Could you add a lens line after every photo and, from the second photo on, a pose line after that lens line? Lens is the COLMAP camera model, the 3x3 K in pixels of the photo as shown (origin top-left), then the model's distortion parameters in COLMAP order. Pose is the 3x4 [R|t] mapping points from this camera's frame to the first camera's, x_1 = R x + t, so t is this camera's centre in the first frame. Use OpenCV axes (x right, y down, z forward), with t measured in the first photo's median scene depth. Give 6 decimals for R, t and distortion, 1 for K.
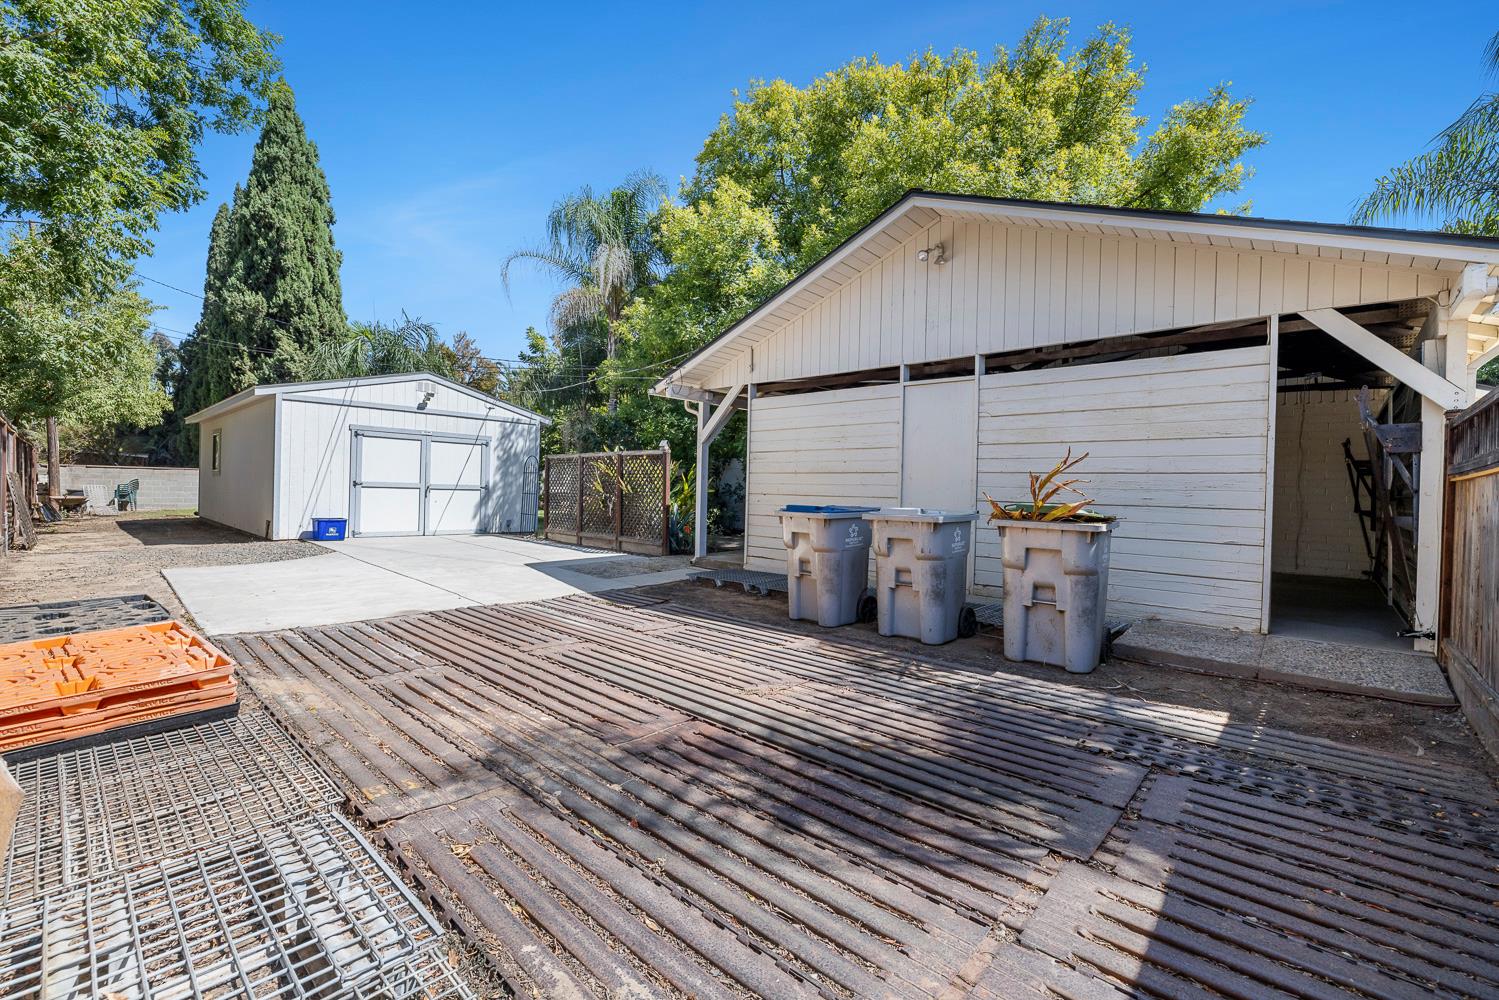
lens RADIAL K [[633.4, 0, 753.8], [0, 633.4, 496.6], [0, 0, 1]] dist [0.004872, -0.000395]
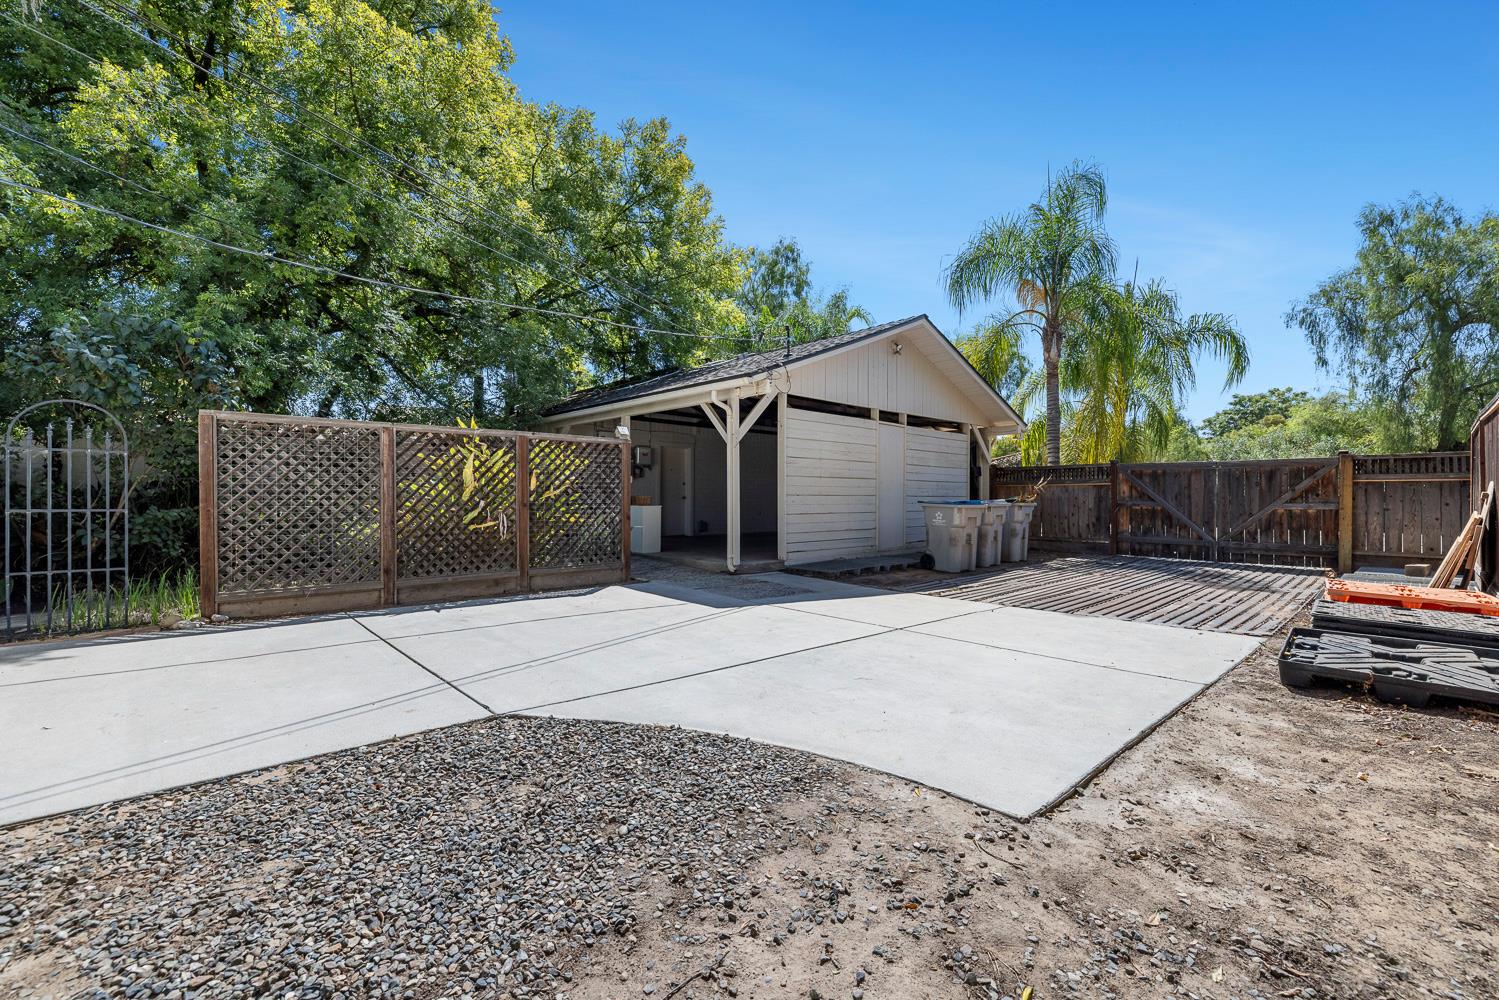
lens RADIAL K [[633.4, 0, 742.2], [0, 633.4, 504.3], [0, 0, 1]] dist [0.004872, -0.000395]
pose [[0.069684, -0.035819, 0.996926, -0.341393], [0.010205, 0.999328, 0.035192, -0.008371], [-0.997517, 0.007722, 0.070003, 0.311473]]
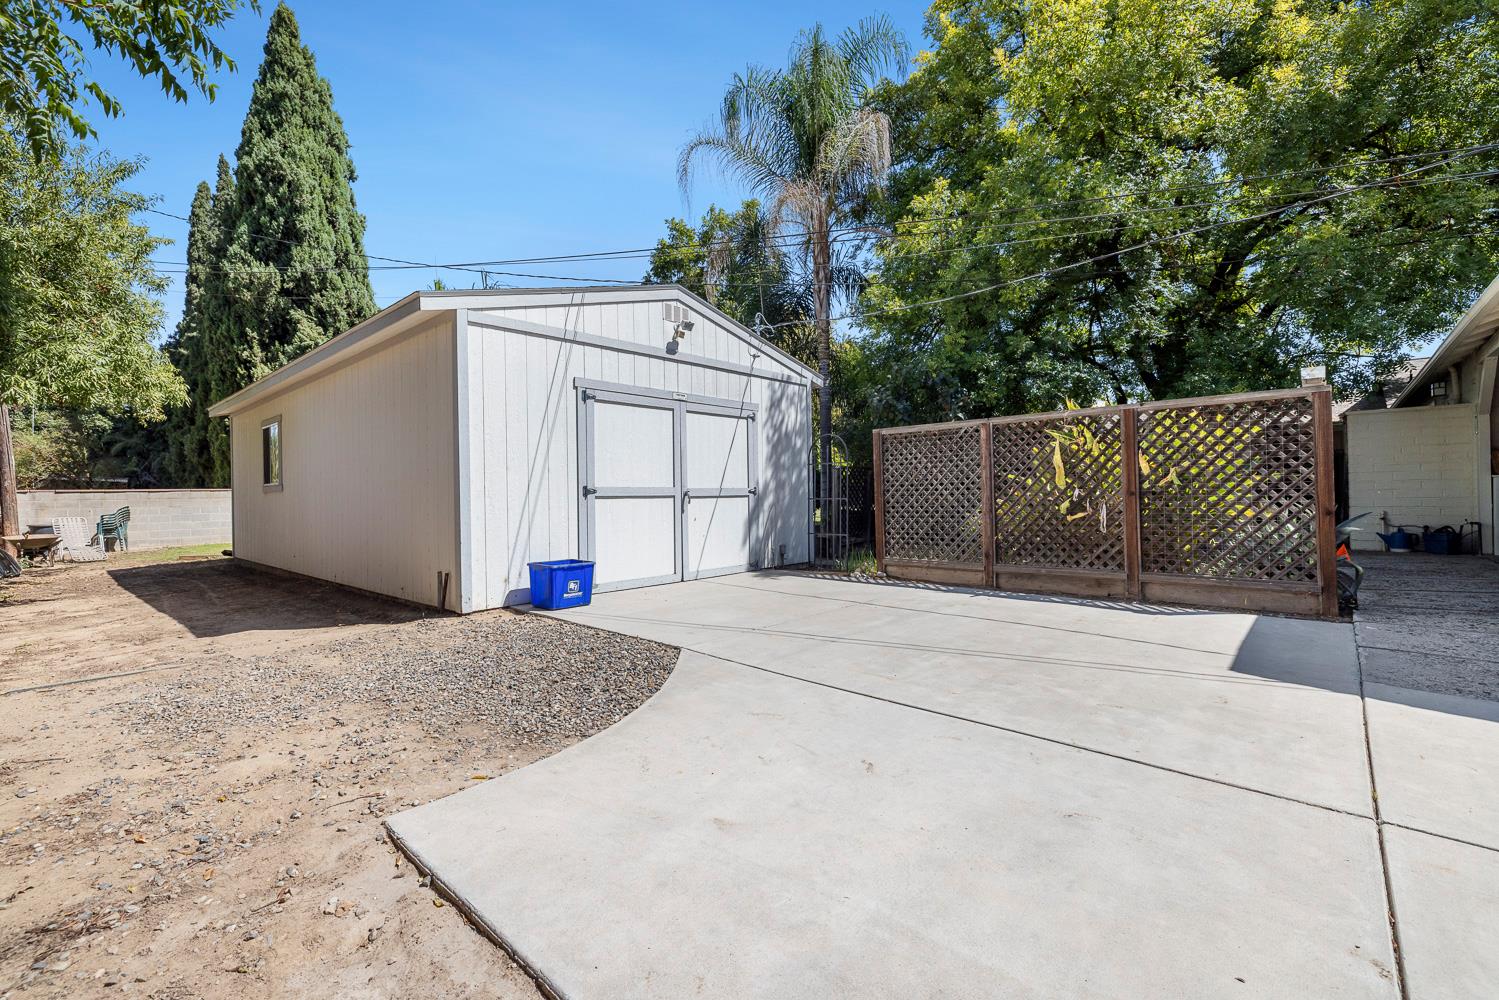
lens RADIAL K [[633.4, 0, 742.1], [0, 633.4, 496.7], [0, 0, 1]] dist [0.004872, -0.000395]
pose [[0.998903, -0.043479, 0.017364, -0.223831], [0.043585, 0.999033, -0.005770, -0.003269], [-0.017096, 0.006521, 0.999833, 0.209346]]
